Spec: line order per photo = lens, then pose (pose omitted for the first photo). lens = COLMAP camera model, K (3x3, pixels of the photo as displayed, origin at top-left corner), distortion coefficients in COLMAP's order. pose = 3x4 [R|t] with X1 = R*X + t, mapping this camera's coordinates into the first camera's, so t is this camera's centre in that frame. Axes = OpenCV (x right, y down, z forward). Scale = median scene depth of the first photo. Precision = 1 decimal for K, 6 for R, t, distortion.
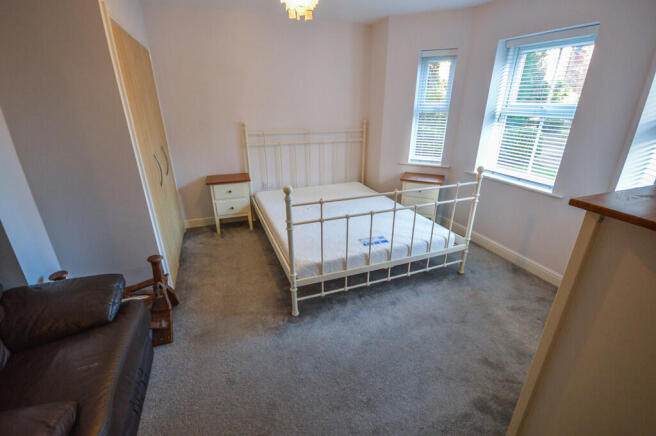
lens RADIAL K [[293.1, 0, 328.0], [0, 293.1, 218.0], [0, 0, 1]] dist [-0.003051, -0.000627]
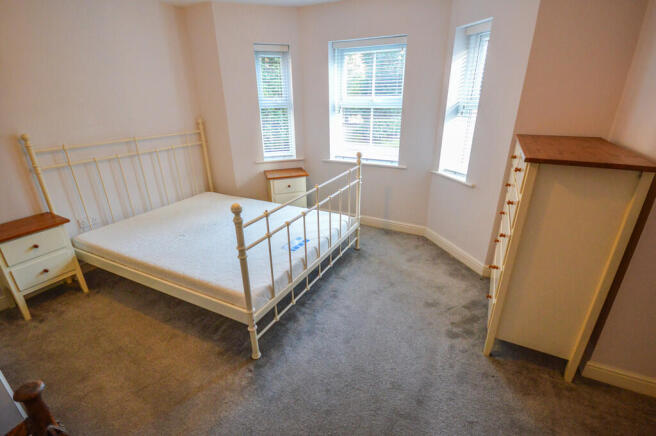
lens RADIAL K [[308.1, 0, 328.0], [0, 308.1, 218.0], [0, 0, 1]] dist [-0.000557, -0.000319]
pose [[0.747327, -0.254721, 0.613694, -0.292226], [0.259029, 0.962215, 0.083945, -0.048277], [-0.611888, 0.096230, 0.785069, 0.122514]]
